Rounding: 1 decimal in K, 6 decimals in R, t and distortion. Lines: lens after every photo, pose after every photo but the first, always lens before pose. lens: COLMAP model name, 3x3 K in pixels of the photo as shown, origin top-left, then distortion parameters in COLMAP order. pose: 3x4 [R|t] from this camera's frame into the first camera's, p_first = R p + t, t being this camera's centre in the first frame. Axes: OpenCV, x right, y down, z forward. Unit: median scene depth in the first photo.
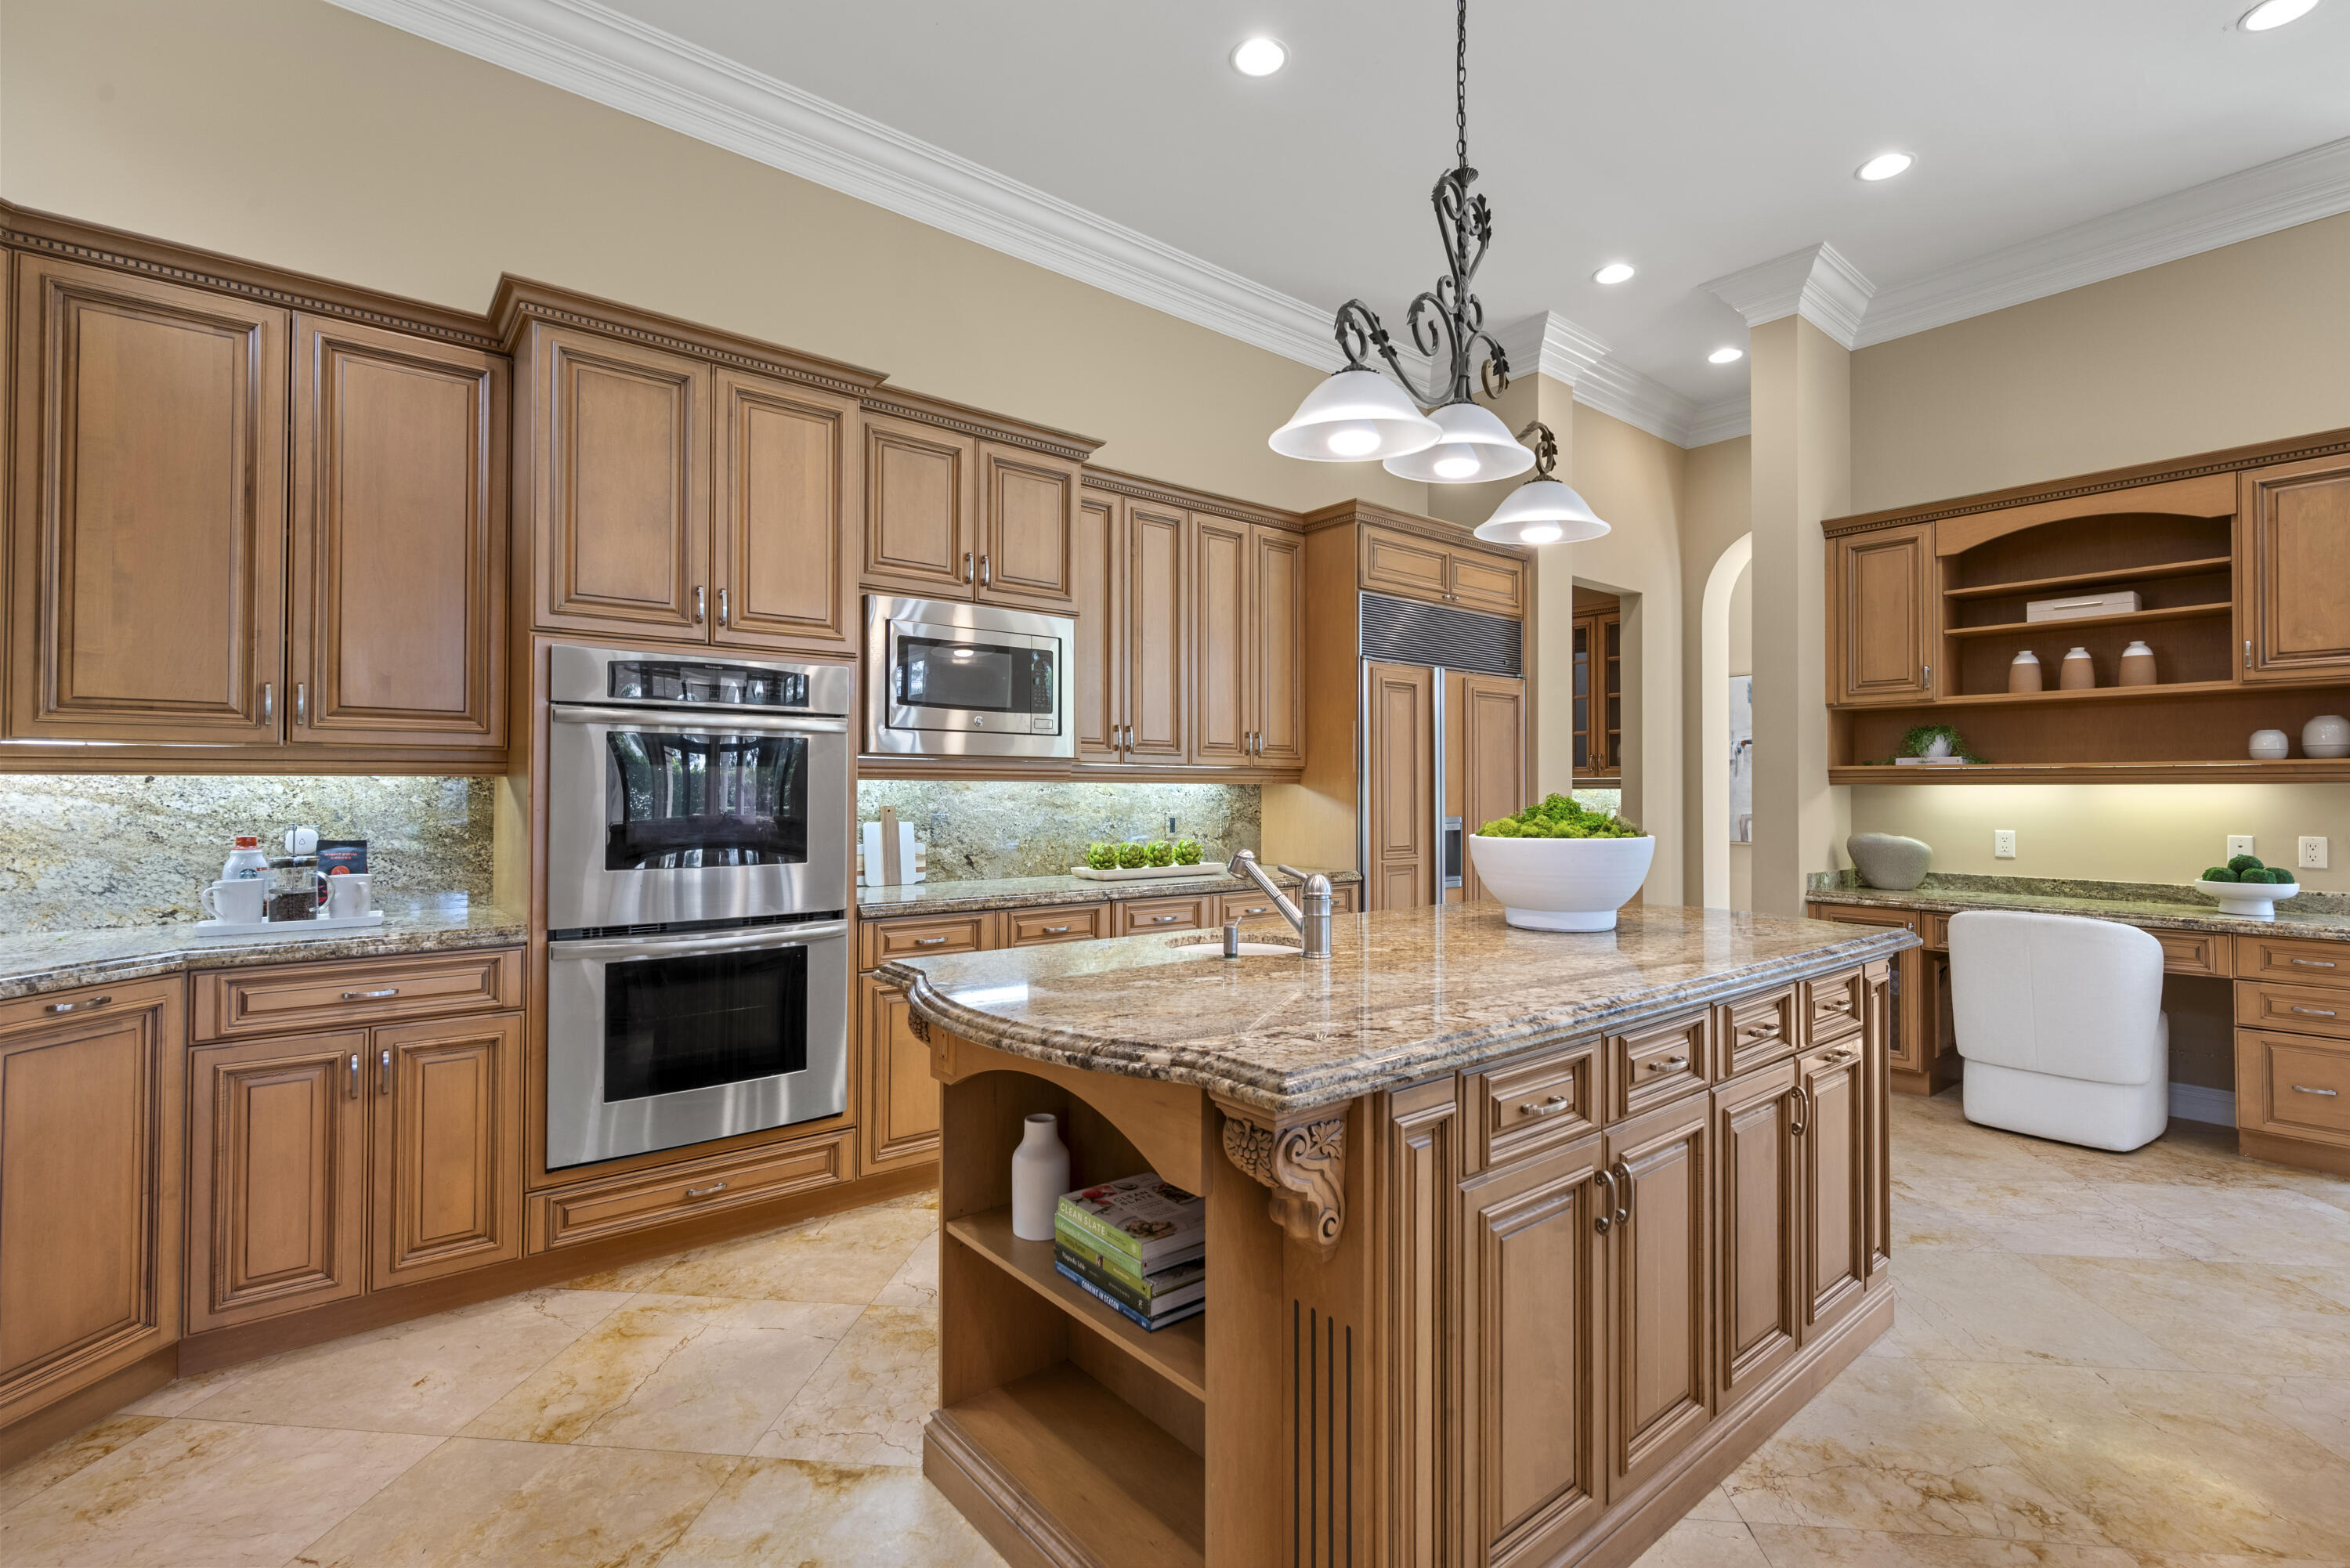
lens RADIAL K [[1067.8, 0, 1175.7], [0, 1067.8, 779.5], [0, 0, 1]] dist [-0.000731, 0.000047]
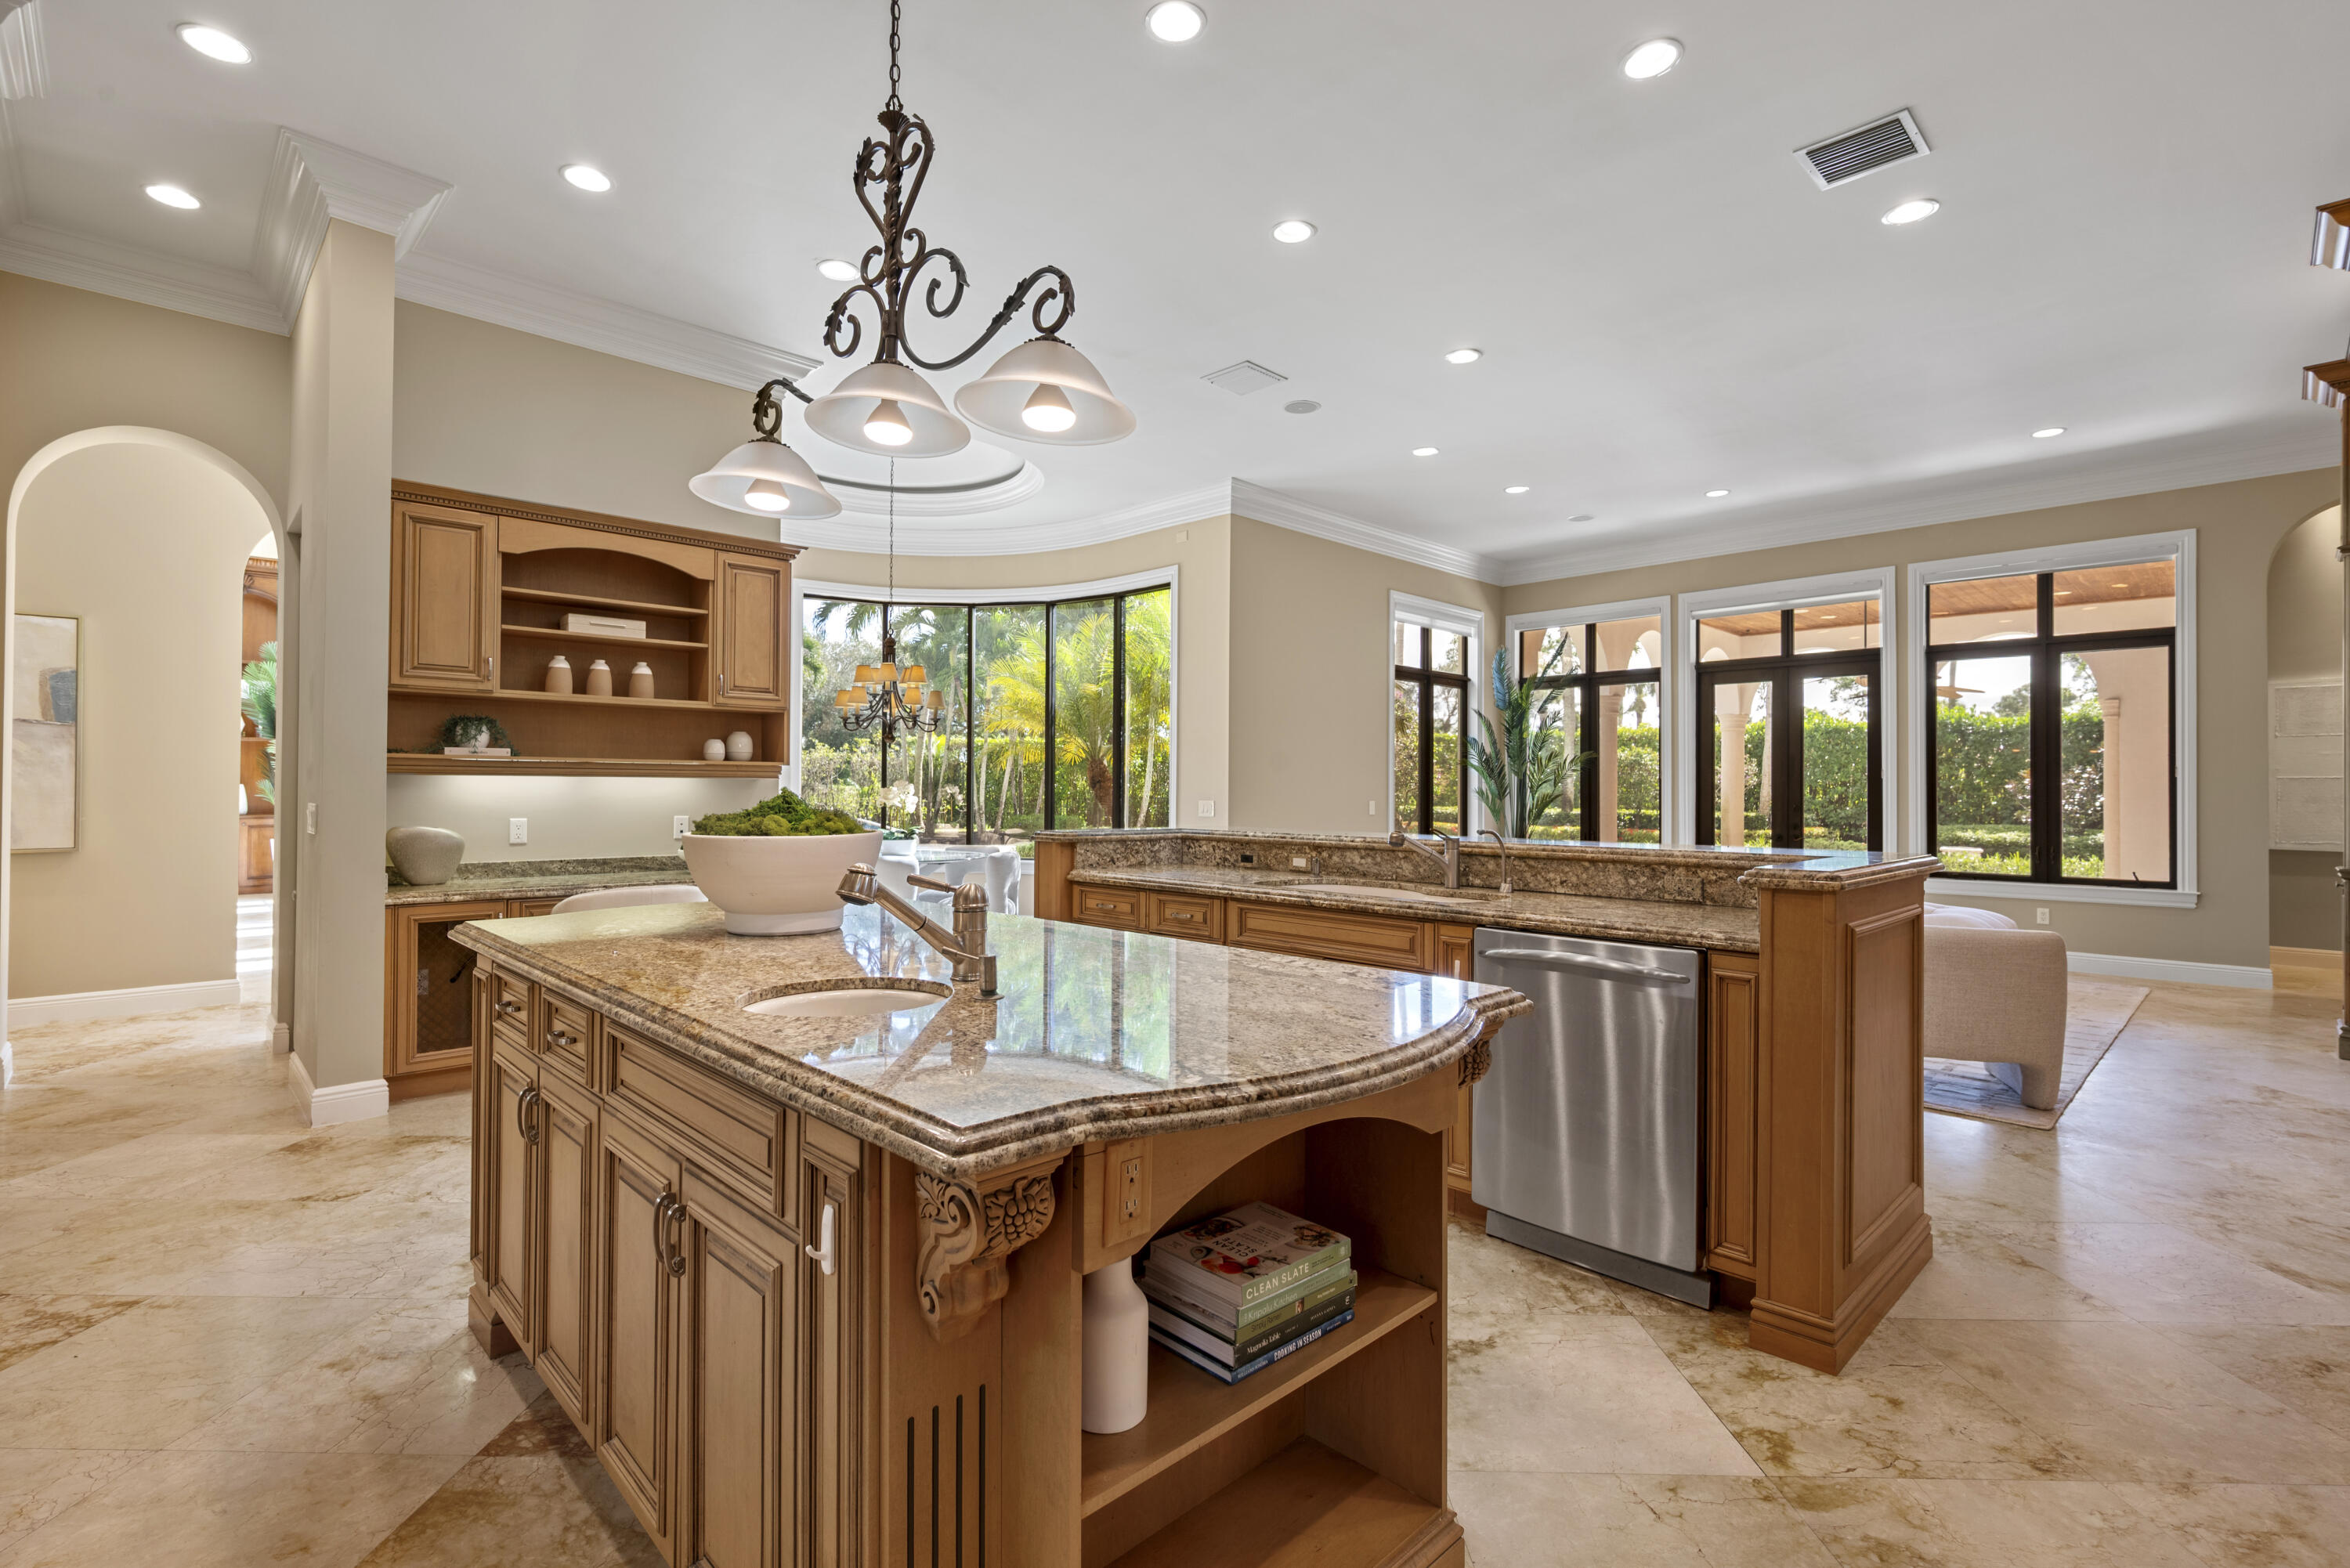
lens RADIAL K [[1067.8, 0, 1183.0], [0, 1067.8, 775.8], [0, 0, 1]] dist [-0.000731, 0.000047]
pose [[-0.086092, 0.009147, 0.996245, -0.440947], [-0.017694, 0.999786, -0.010709, 0.005444], [-0.996130, -0.018550, -0.085912, 0.538697]]
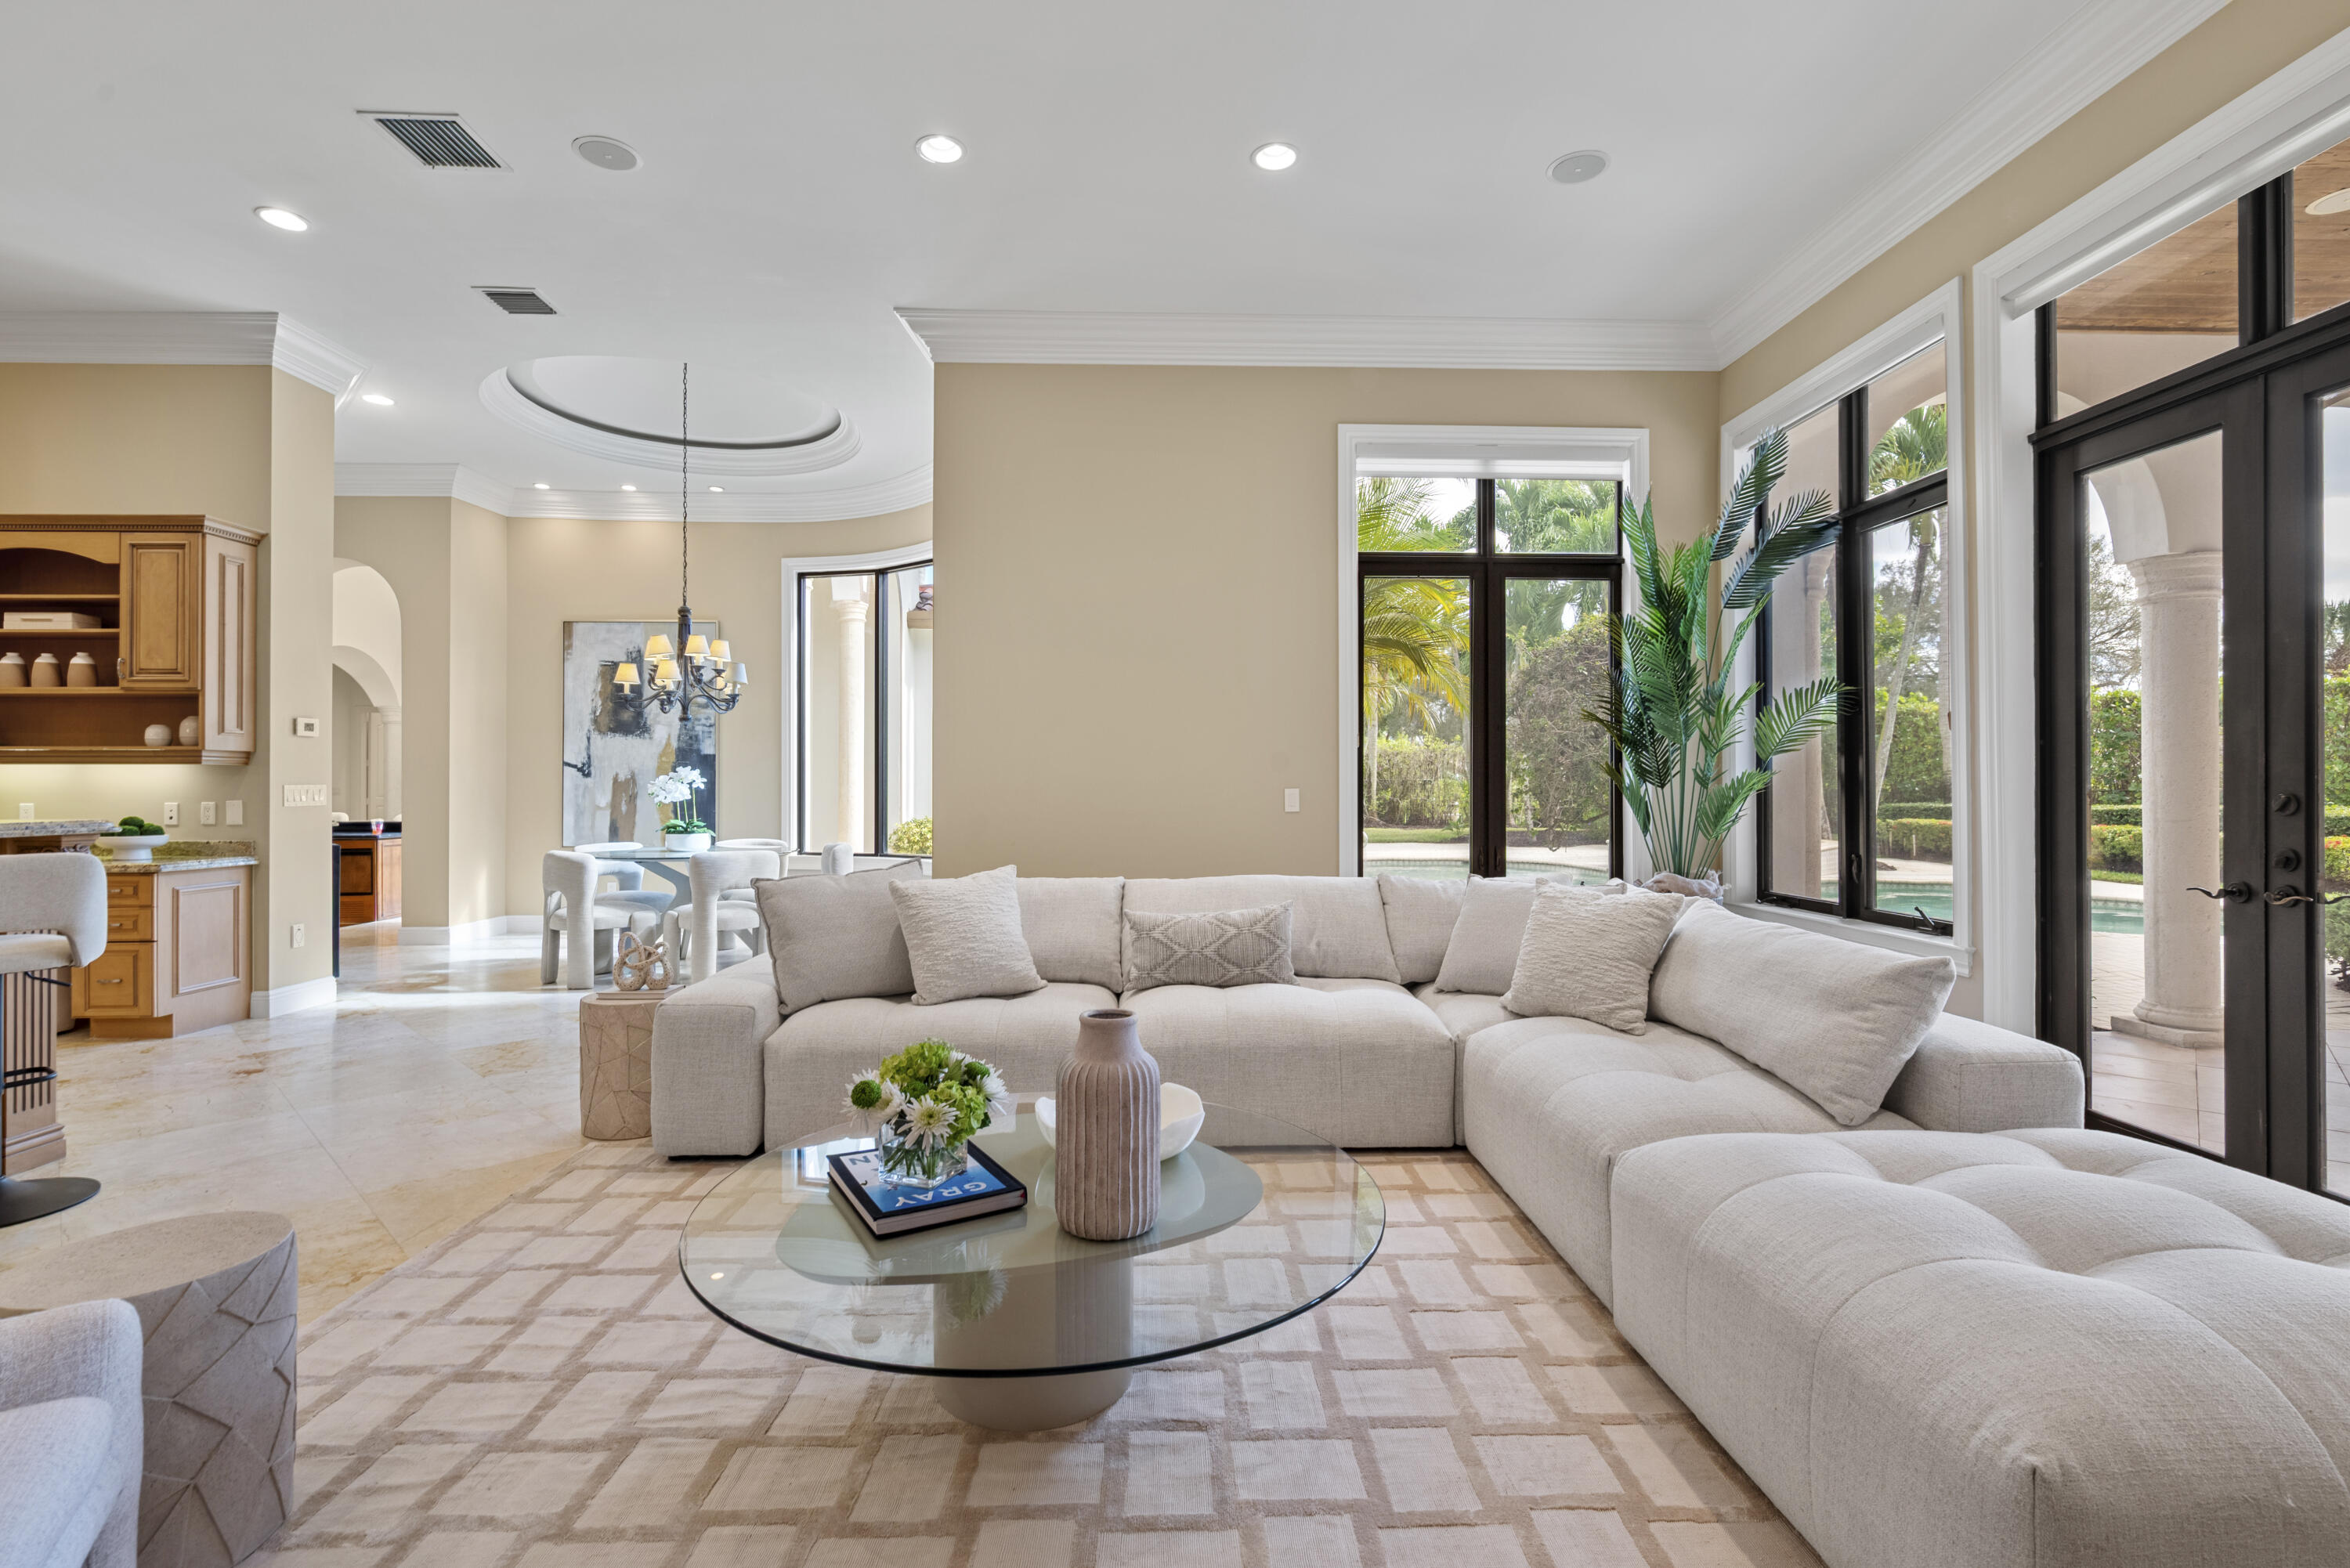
lens RADIAL K [[1067.8, 0, 1173.8], [0, 1067.8, 780.1], [0, 0, 1]] dist [-0.000731, 0.000047]
pose [[0.611728, -0.001296, 0.791067, 0.777613], [-0.005998, 0.999962, 0.006276, 0.008998], [-0.791046, -0.008584, 0.611697, -0.929619]]
